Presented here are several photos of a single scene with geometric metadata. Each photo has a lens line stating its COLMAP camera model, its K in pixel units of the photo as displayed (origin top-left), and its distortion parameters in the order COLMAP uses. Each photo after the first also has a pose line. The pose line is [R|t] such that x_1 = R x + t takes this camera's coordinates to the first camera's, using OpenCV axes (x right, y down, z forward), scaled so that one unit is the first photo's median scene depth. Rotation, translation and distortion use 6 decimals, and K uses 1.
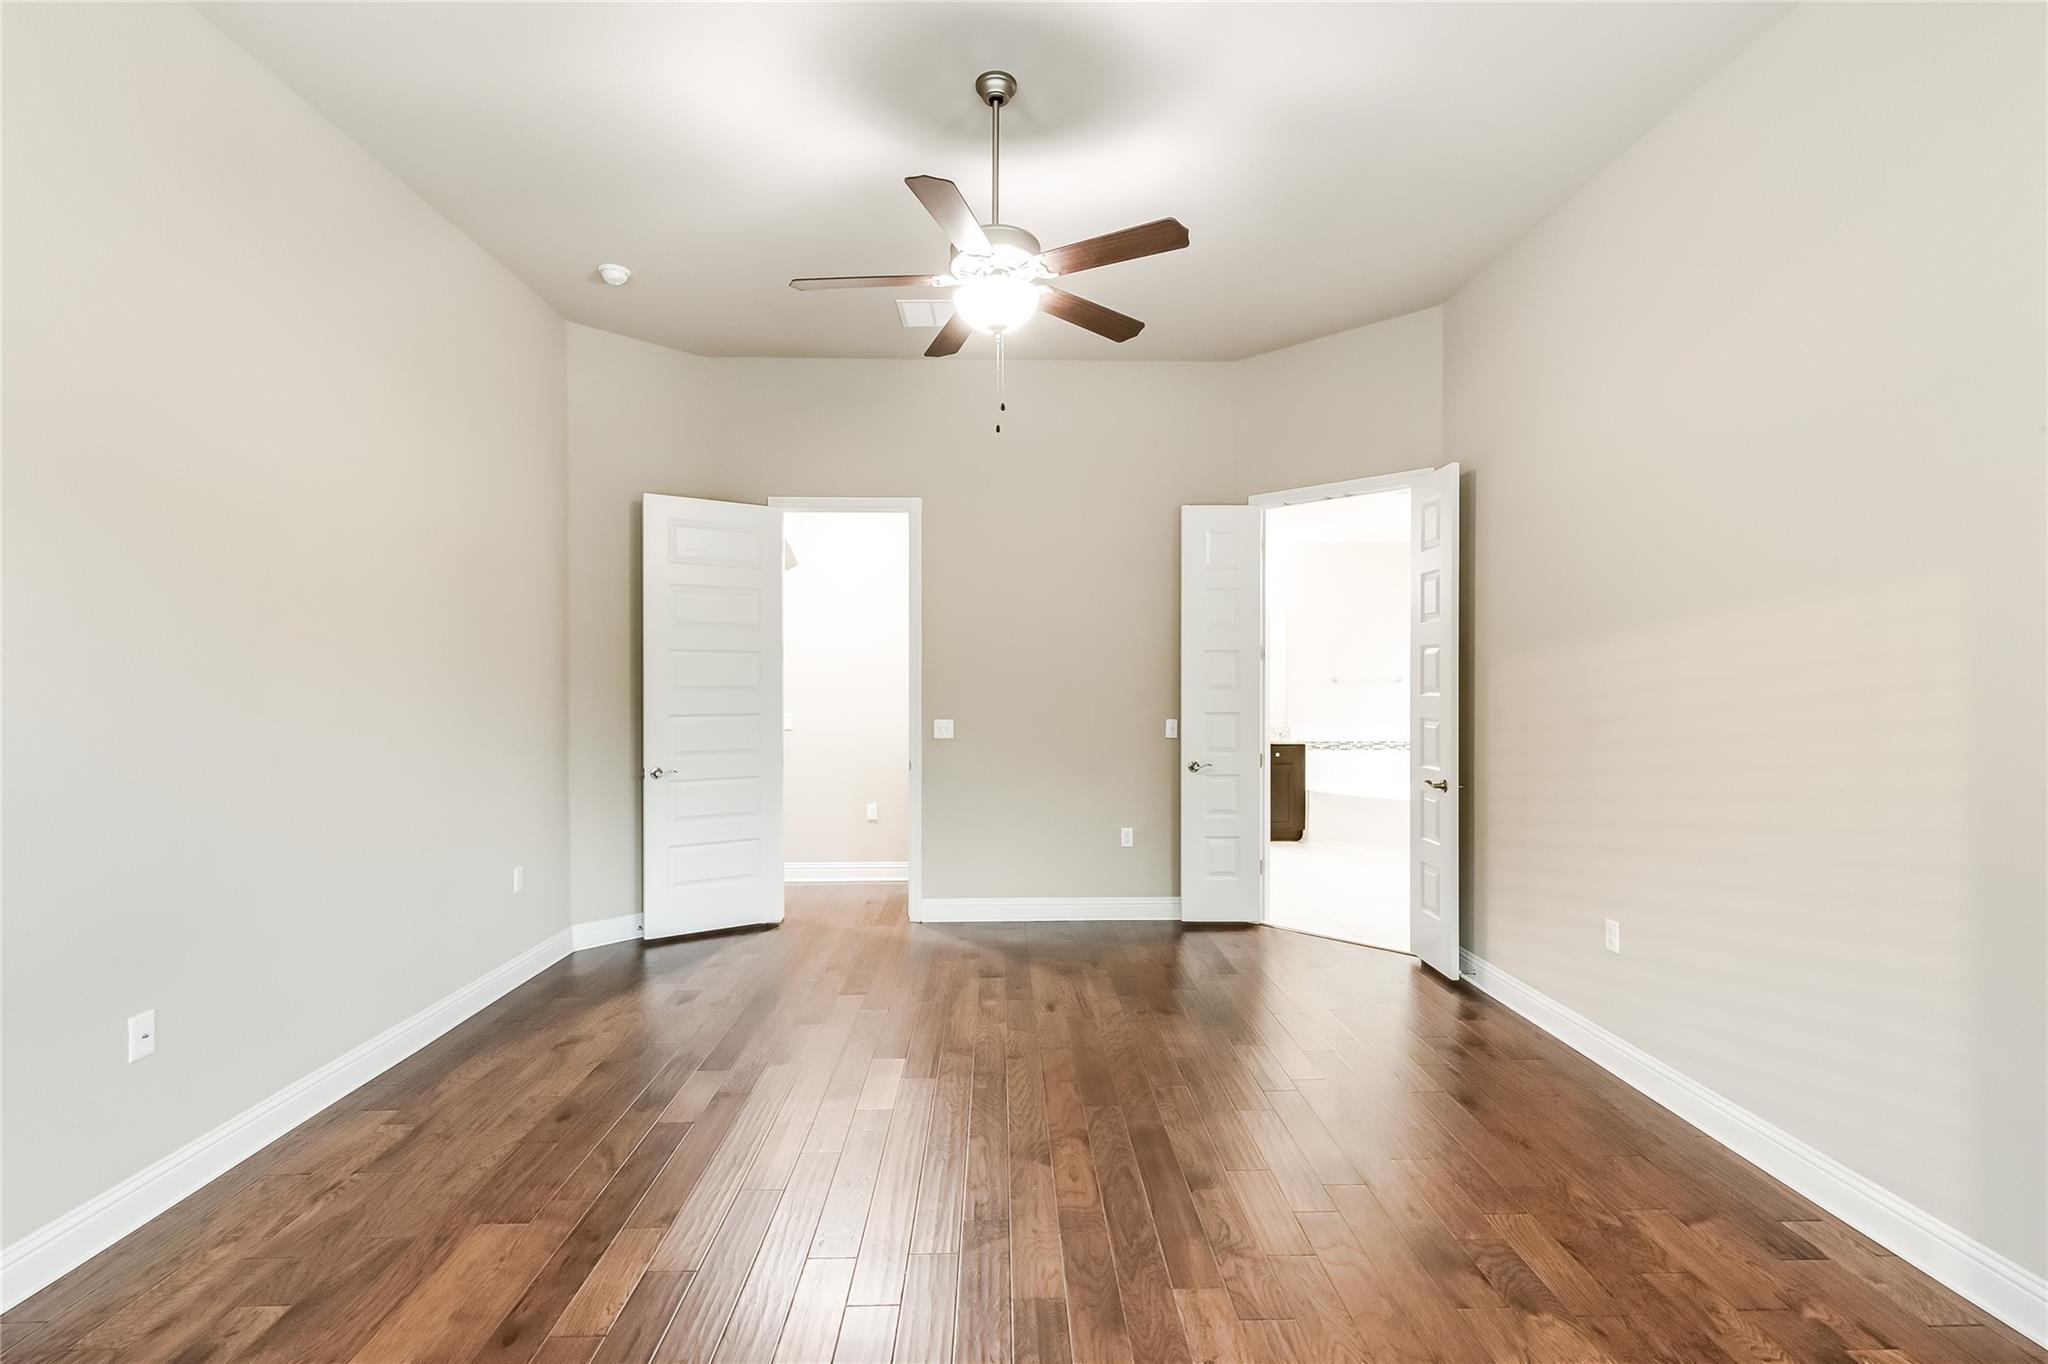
lens RADIAL K [[929.3, 0, 1025.7], [0, 929.3, 685.5], [0, 0, 1]] dist [0.004756, 0.000052]
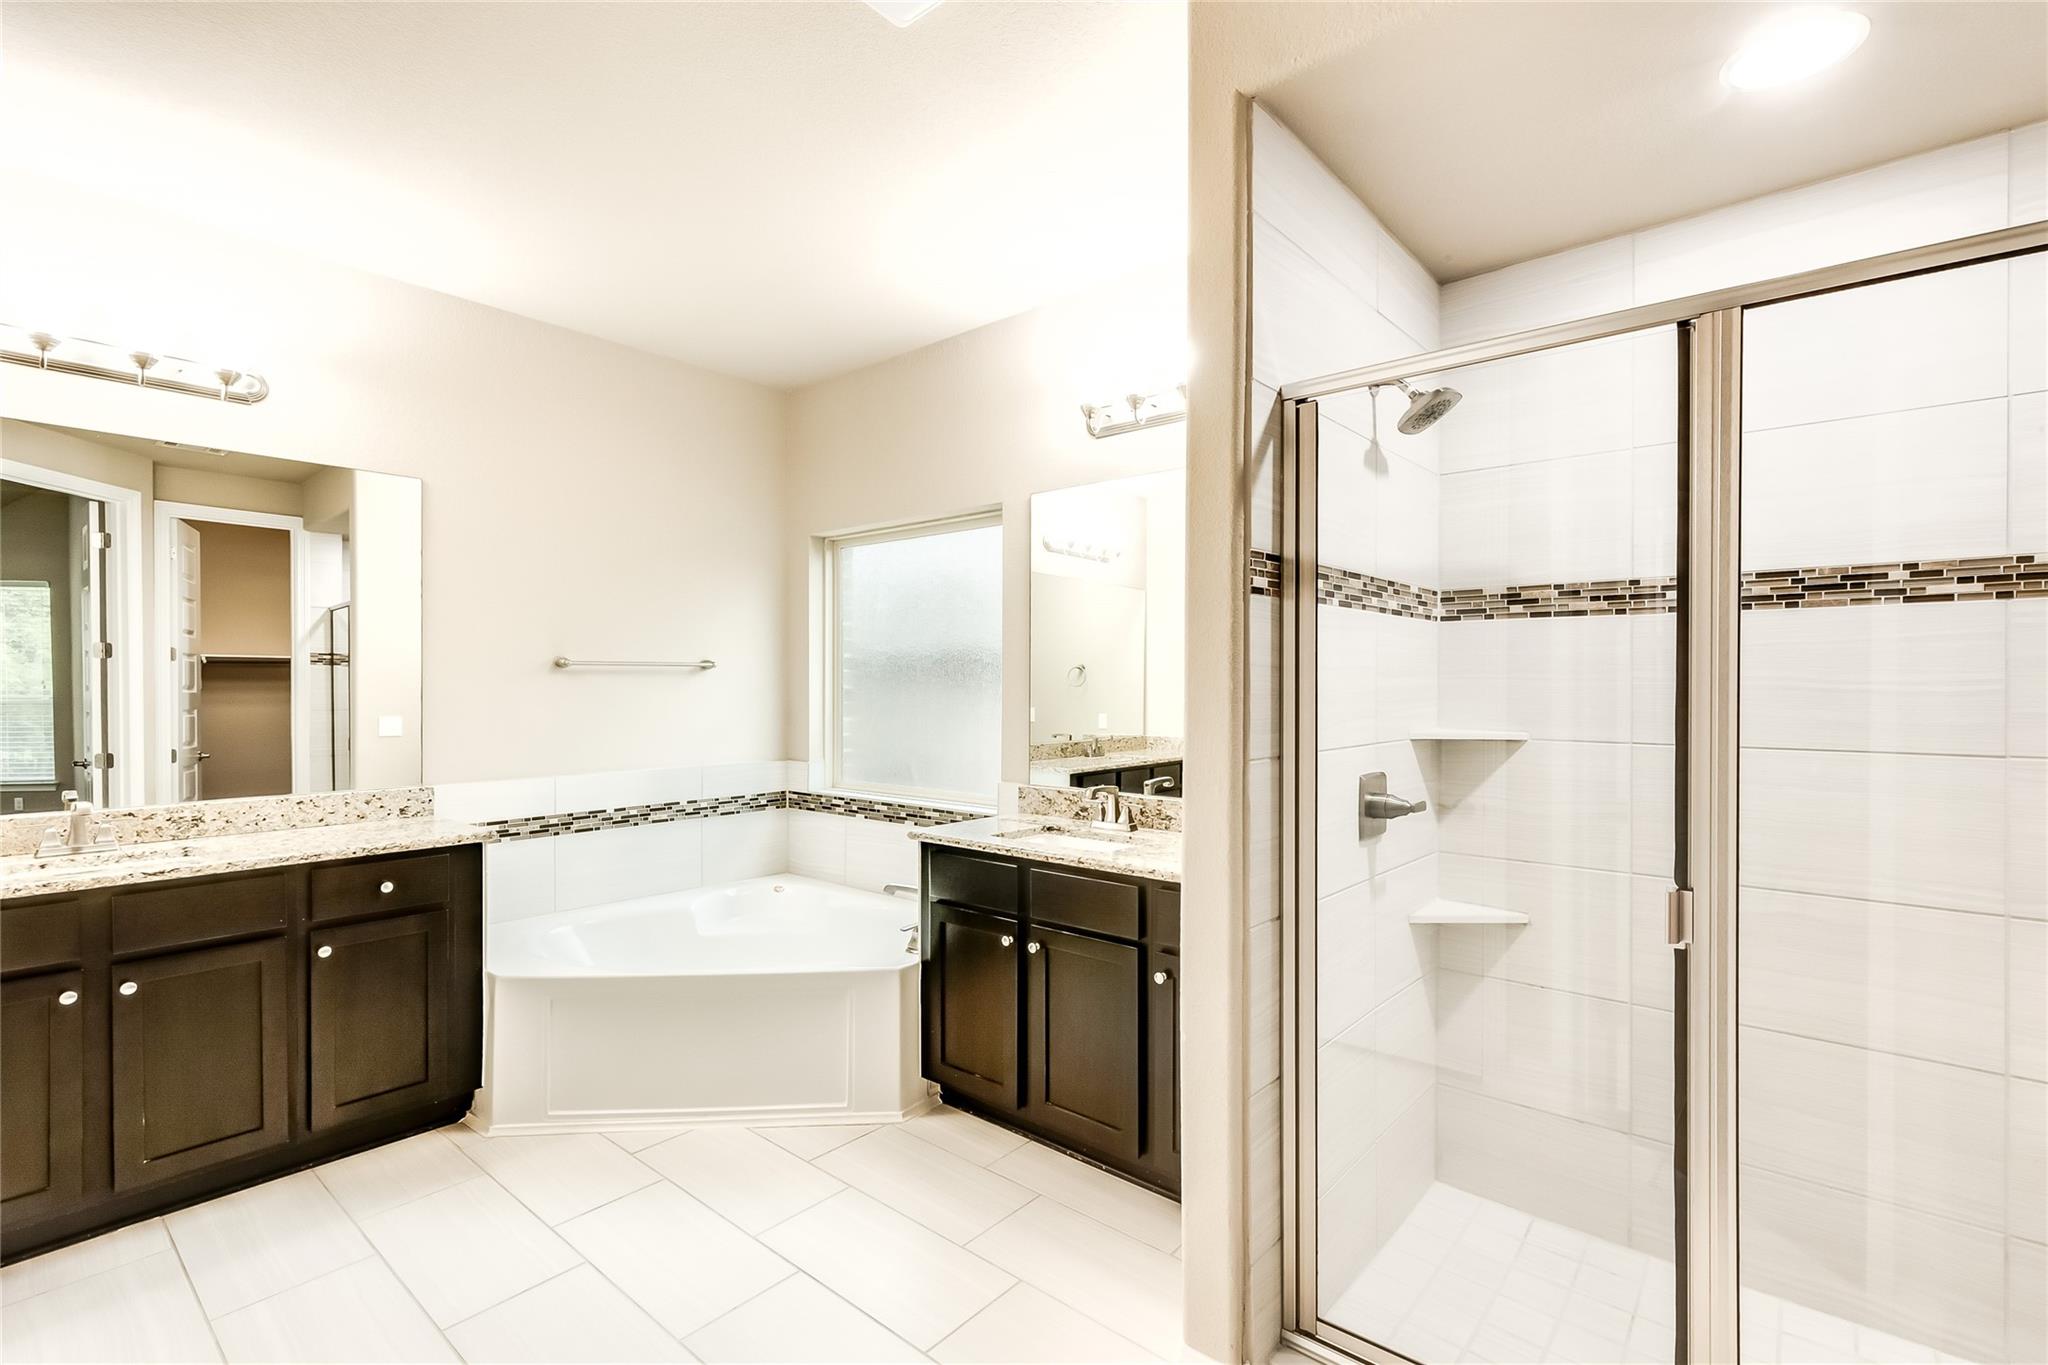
lens RADIAL K [[929.3, 0, 1026.0], [0, 929.3, 685.0], [0, 0, 1]] dist [0.004756, 0.000052]
pose [[0.674828, 0.003326, 0.737967, 0.171289], [-0.004626, 0.999989, -0.000276, 0.003135], [-0.737960, -0.003227, 0.674836, 0.578529]]
